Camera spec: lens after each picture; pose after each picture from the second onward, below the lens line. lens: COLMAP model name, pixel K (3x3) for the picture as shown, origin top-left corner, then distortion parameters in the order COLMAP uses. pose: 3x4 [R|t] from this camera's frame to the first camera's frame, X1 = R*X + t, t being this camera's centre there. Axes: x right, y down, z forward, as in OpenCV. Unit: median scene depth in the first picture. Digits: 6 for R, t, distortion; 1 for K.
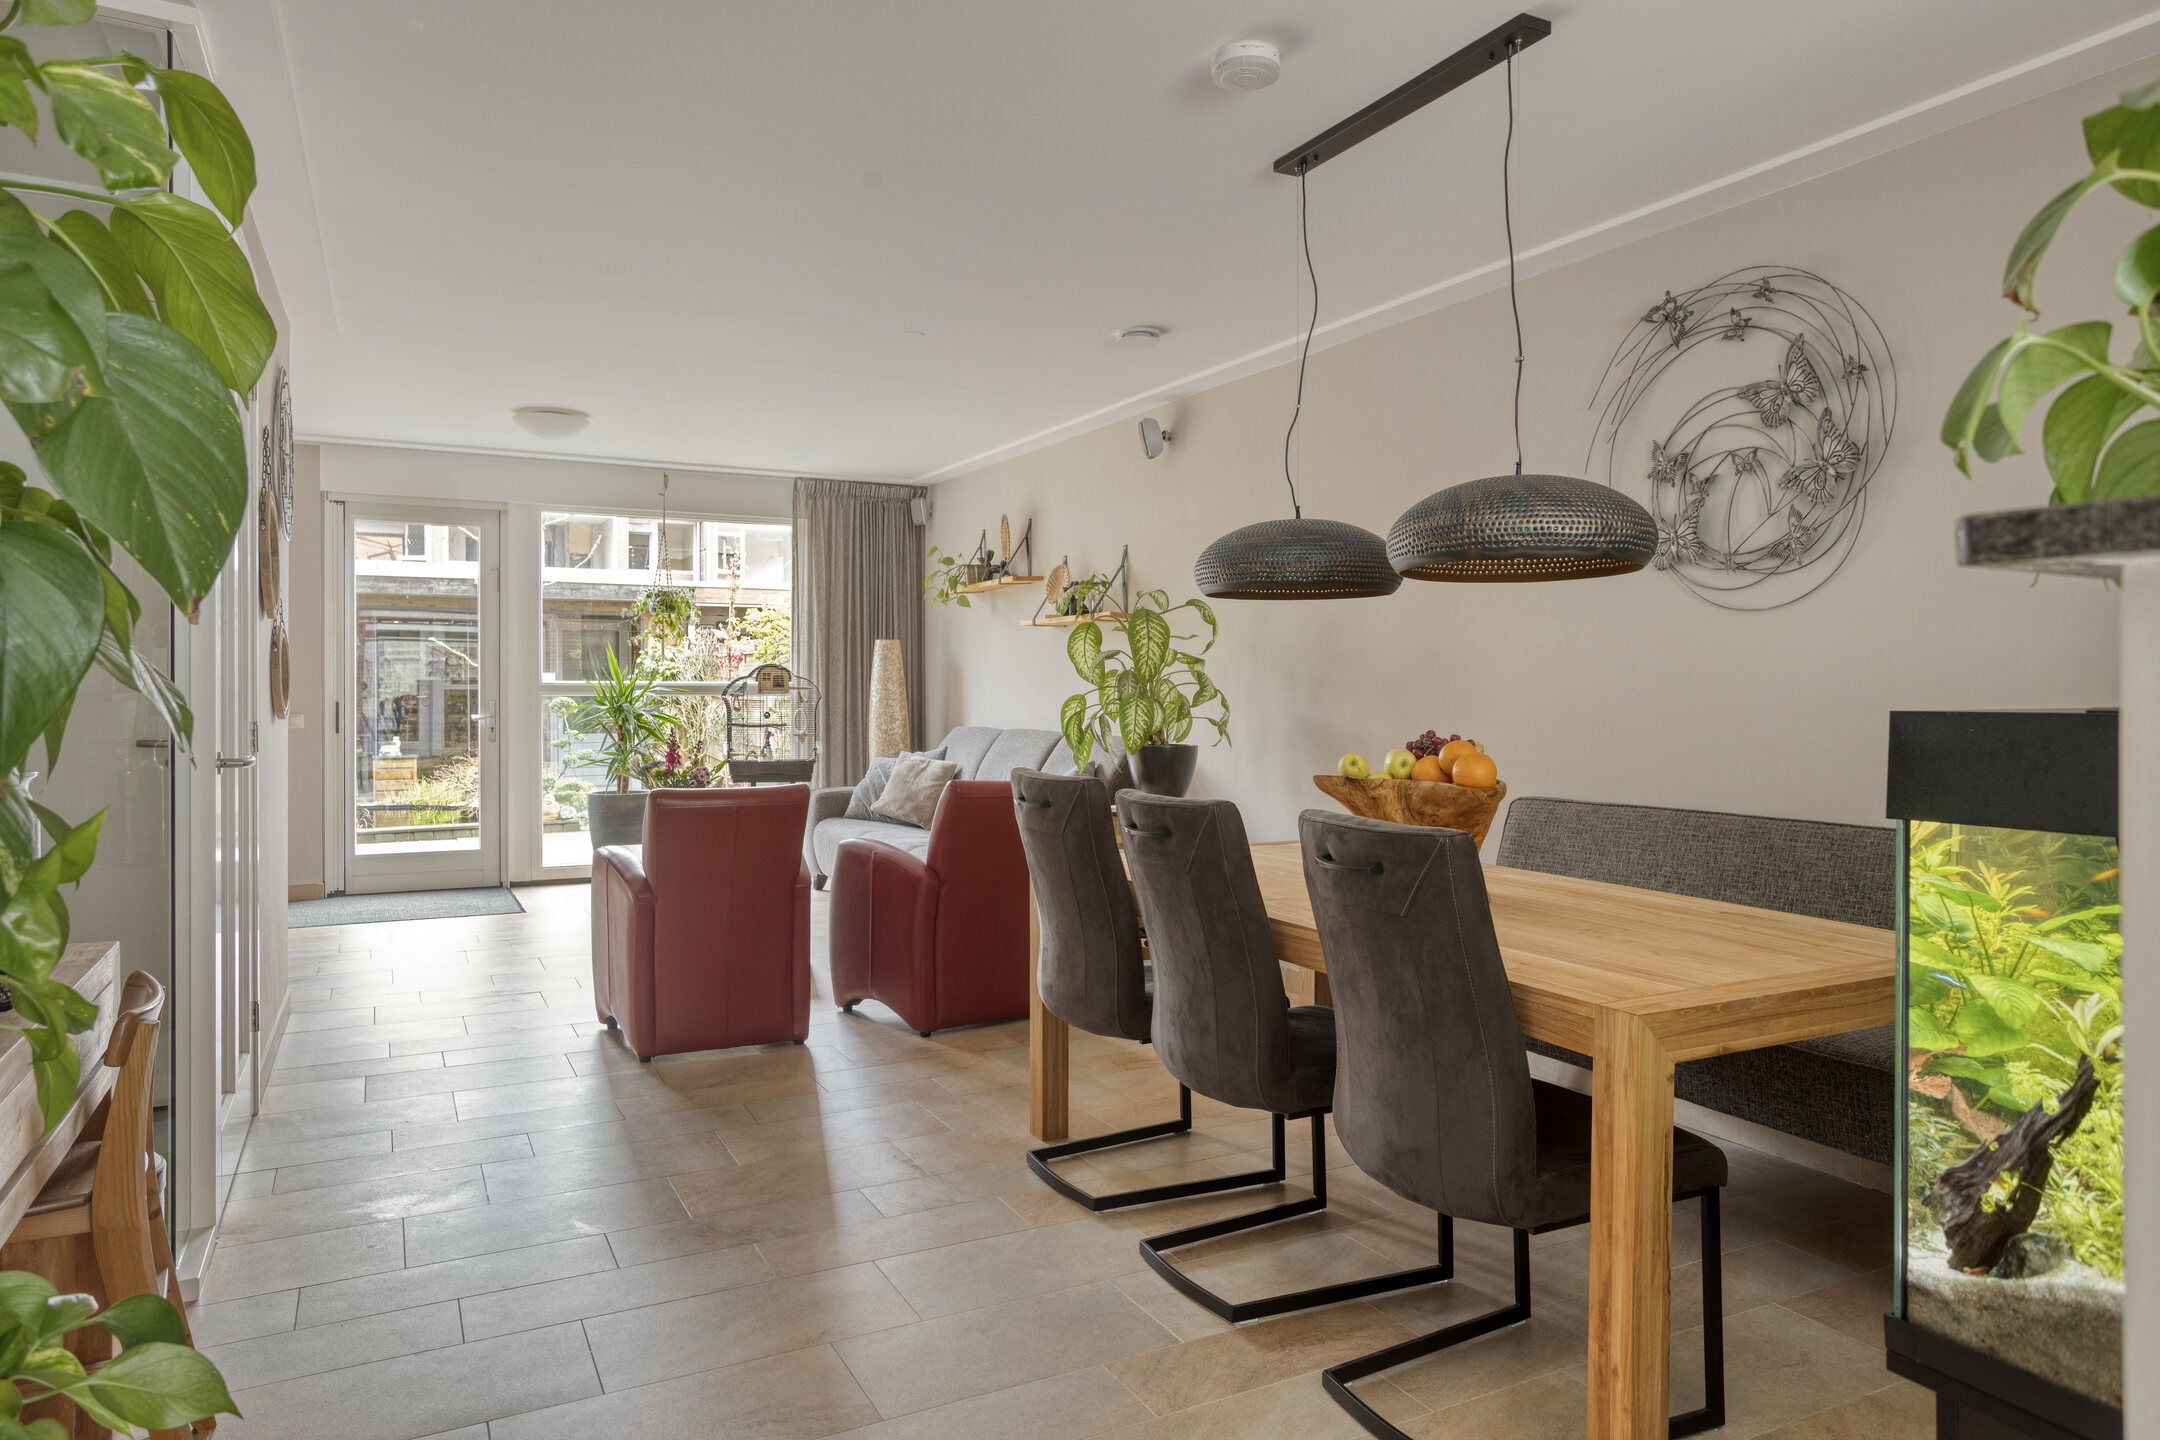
lens RADIAL K [[1349.9, 0, 1067.8], [0, 1349.9, 710.3], [0, 0, 1]] dist [-0.017301, 0.003926]
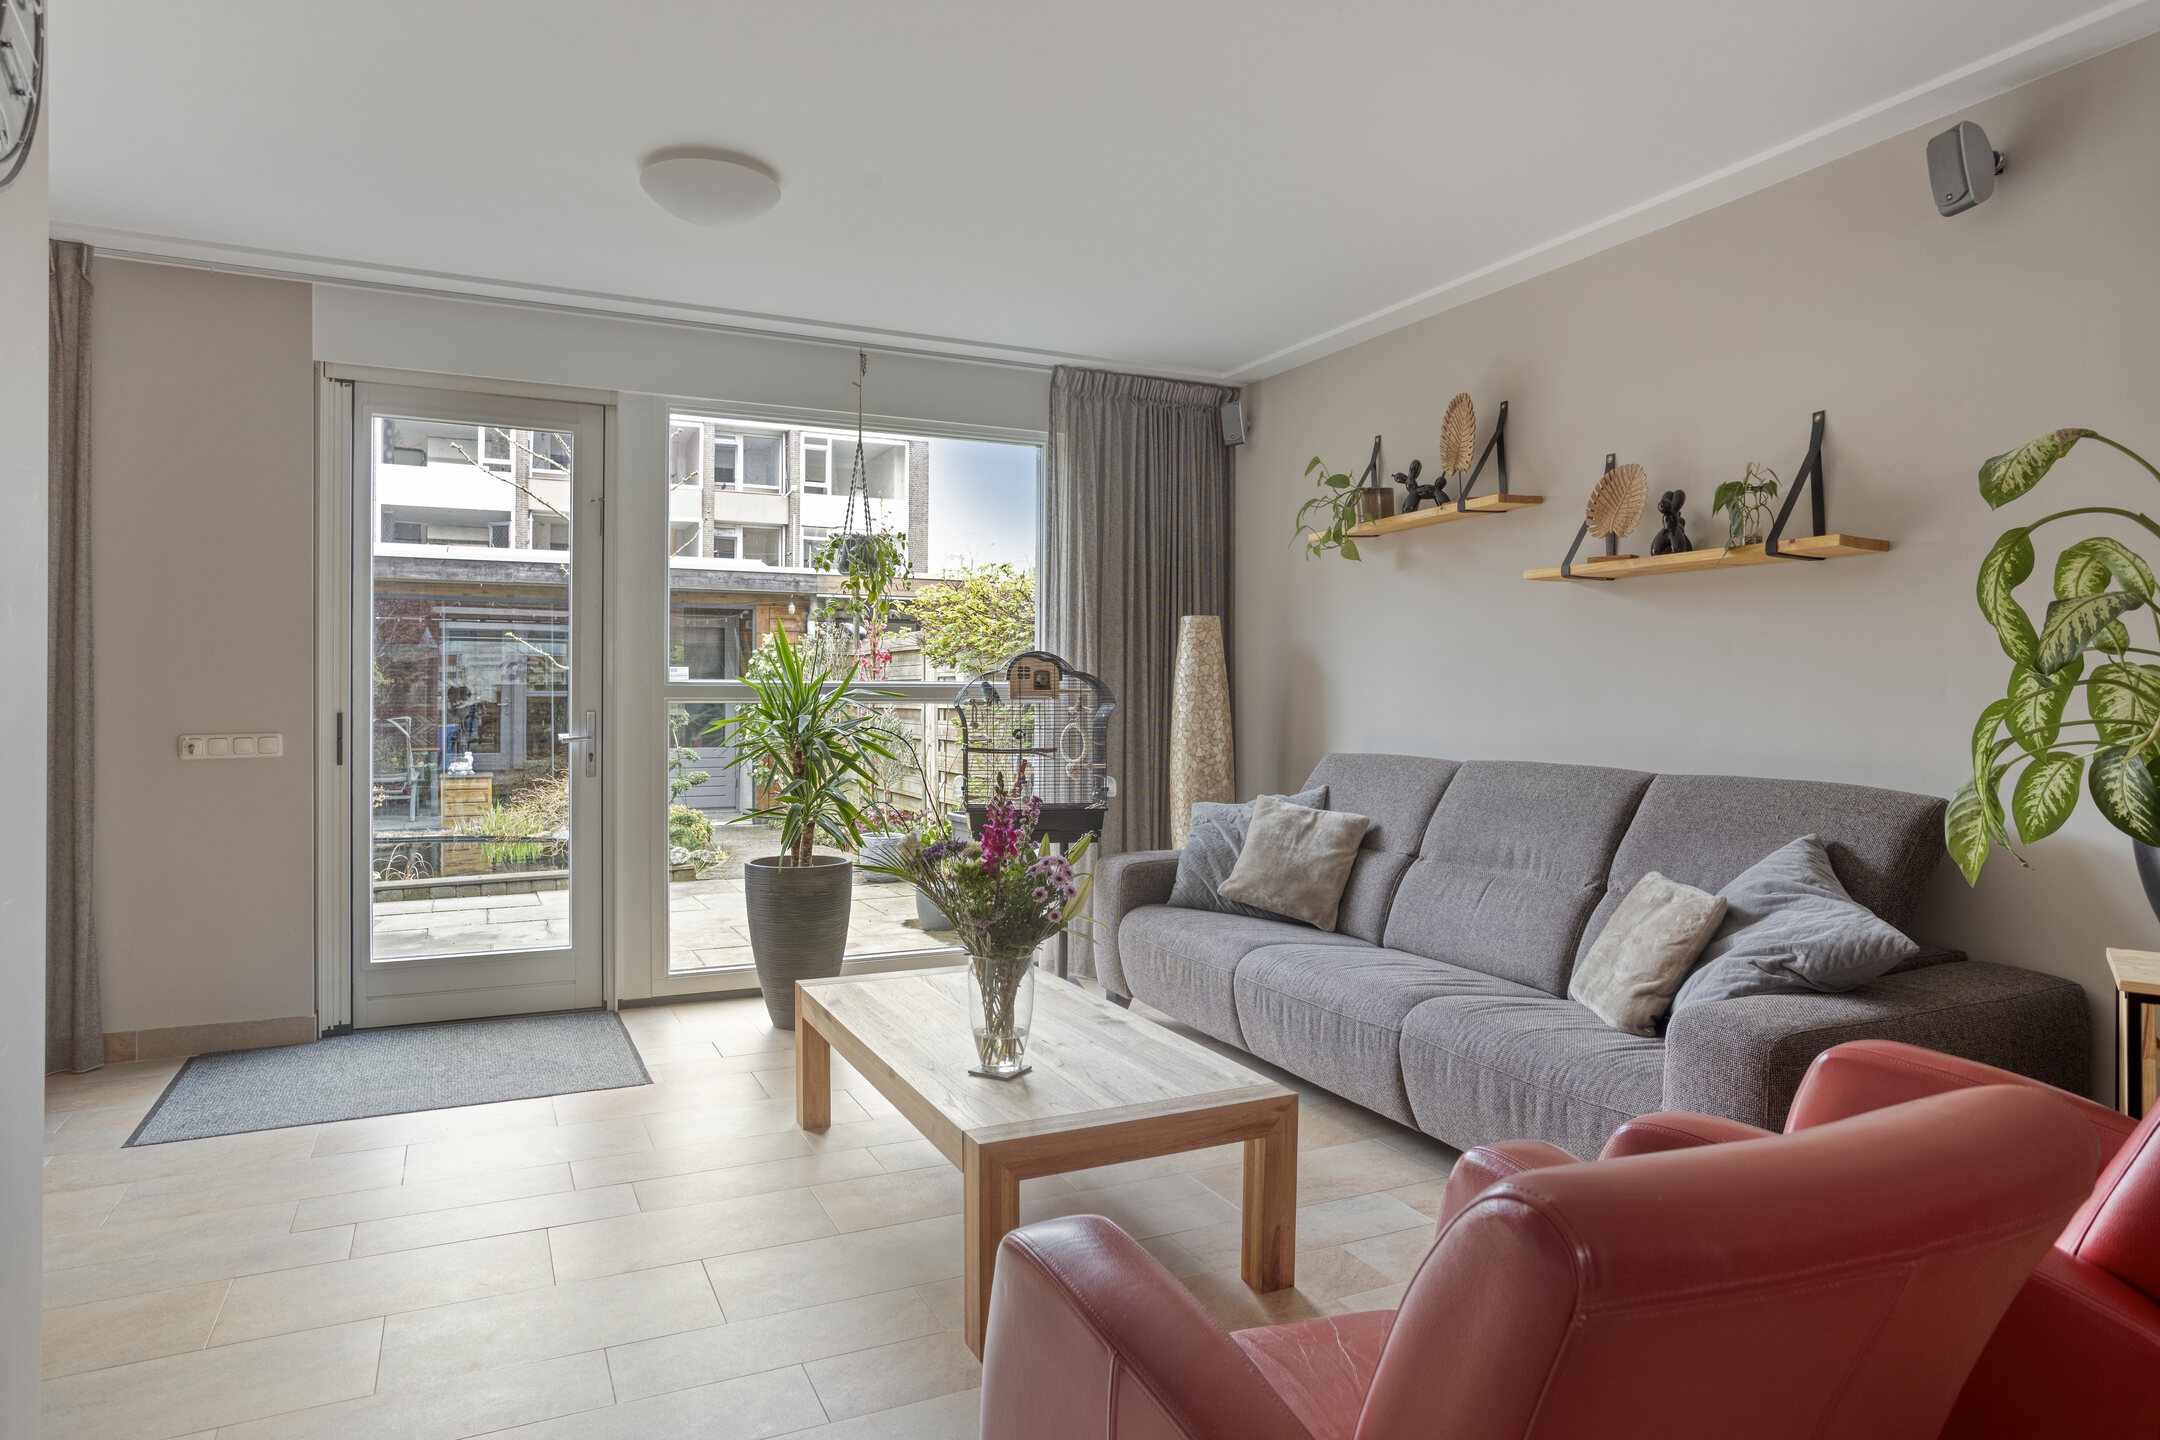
lens RADIAL K [[1283.6, 0, 1084.7], [0, 1283.6, 709.9], [0, 0, 1]] dist [-0.030988, 0.019214]
pose [[0.999698, 0.000857, -0.024561, -0.294214], [-0.001004, 0.999982, -0.005992, -0.006688], [0.024555, 0.006015, 0.999680, 0.660049]]
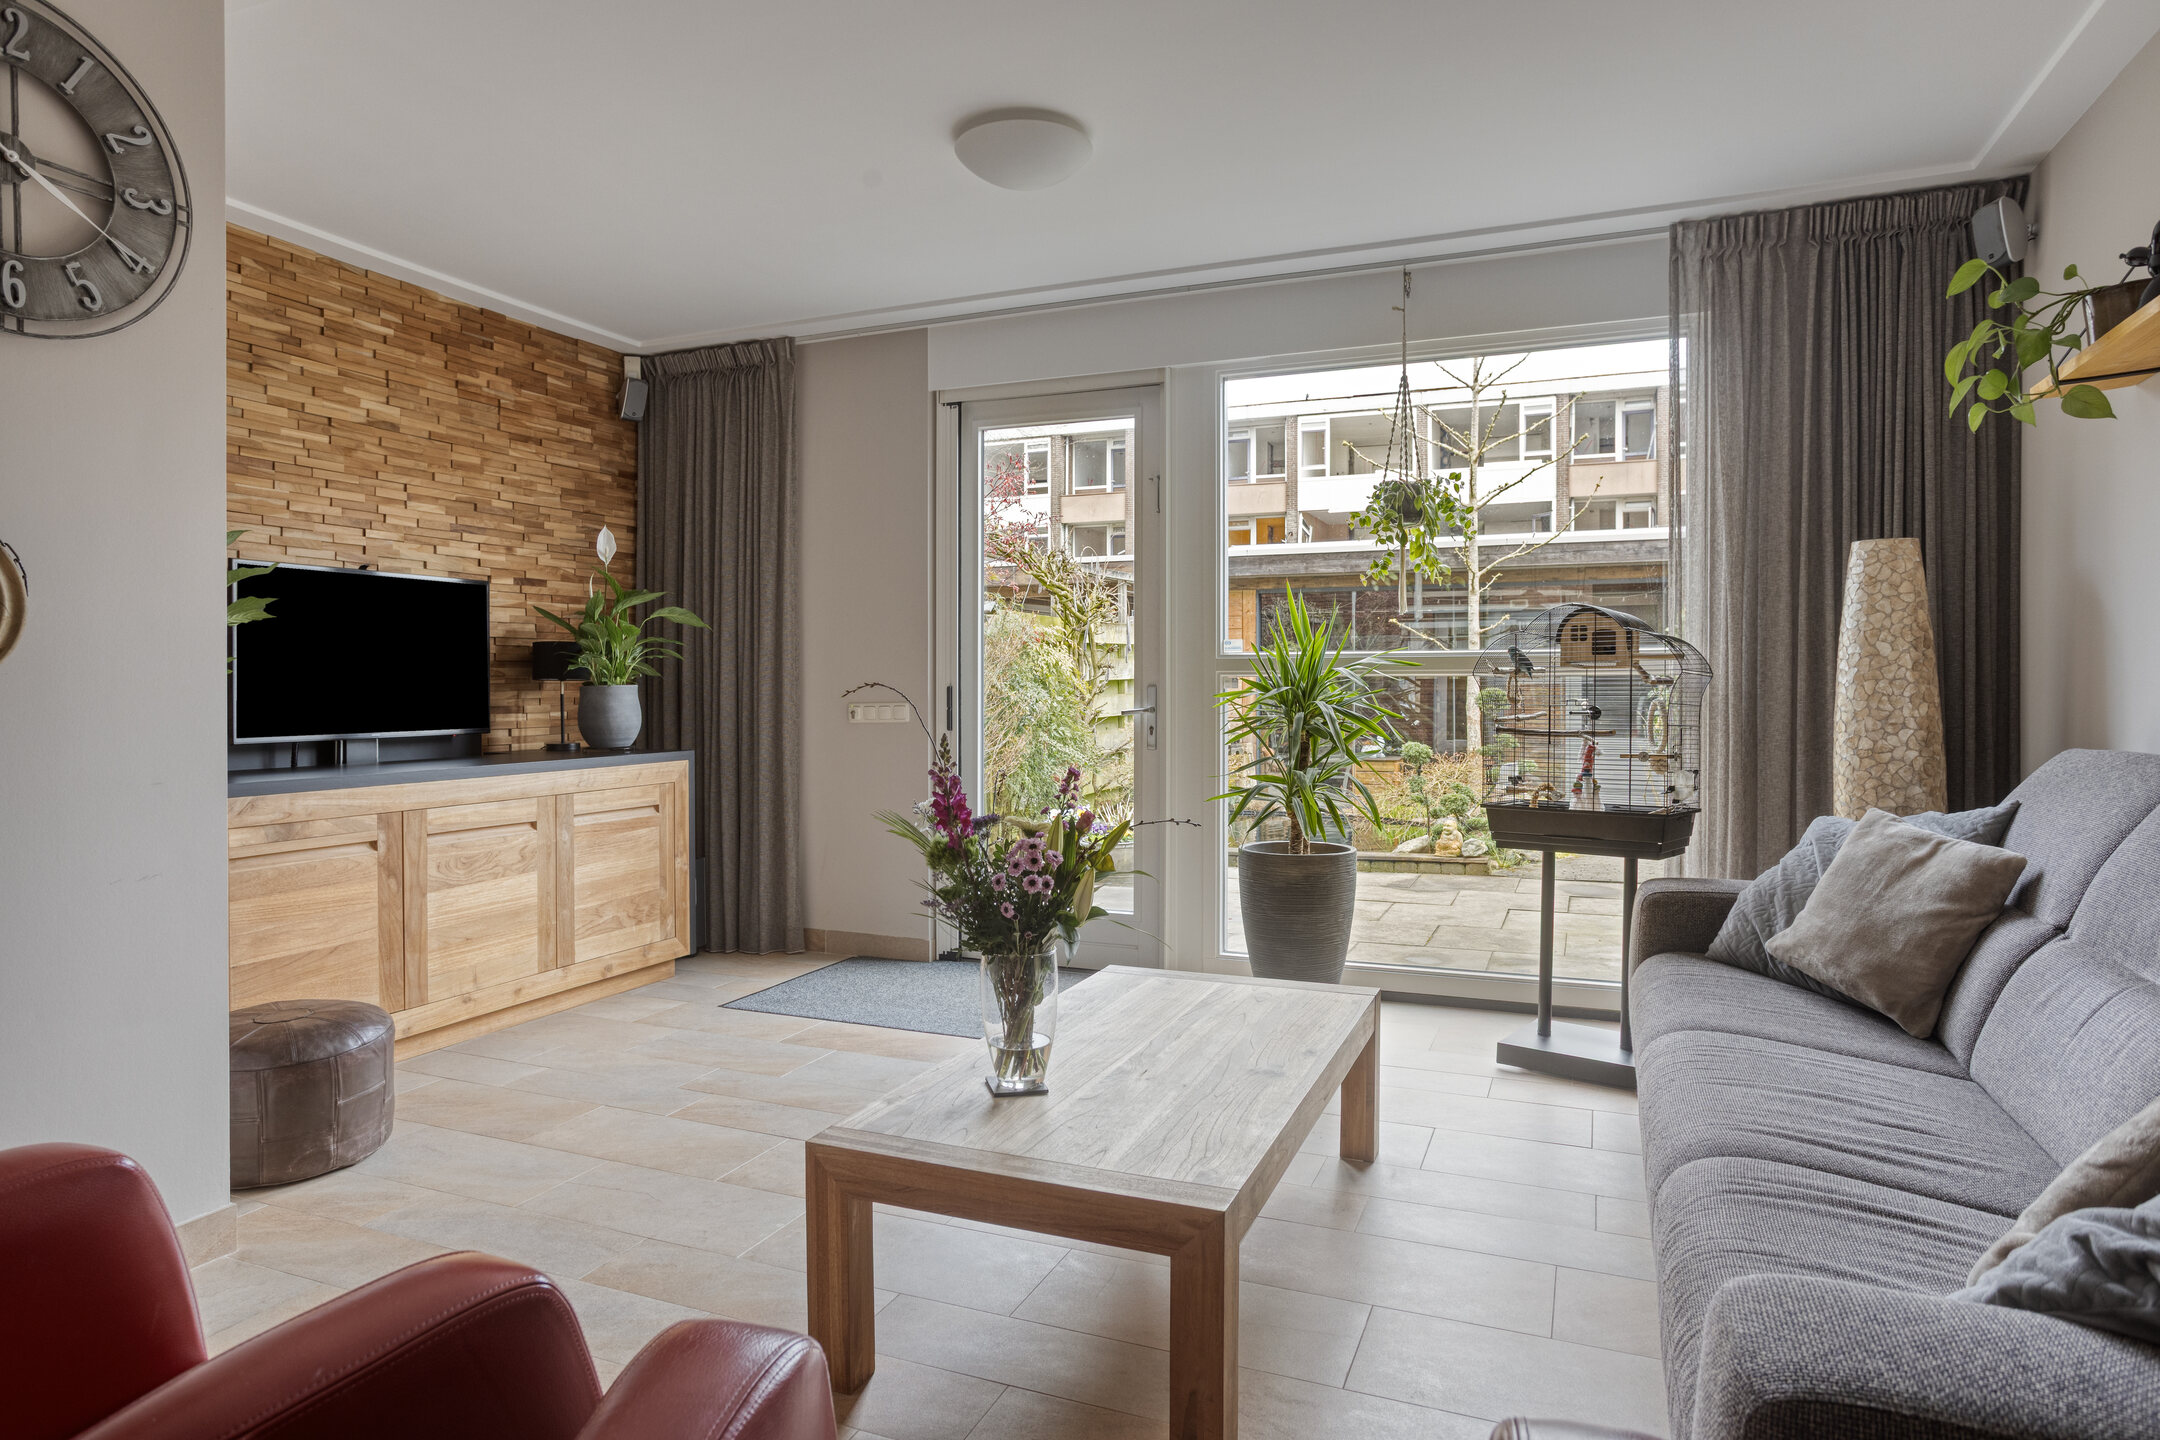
lens RADIAL K [[1283.6, 0, 1023.1], [0, 1283.6, 710.7], [0, 0, 1]] dist [-0.030988, 0.019214]
pose [[0.634399, 0.010493, -0.772935, 0.008392], [-0.009378, 0.999939, 0.005878, 0.003485], [0.772949, 0.003519, 0.634458, 0.903884]]
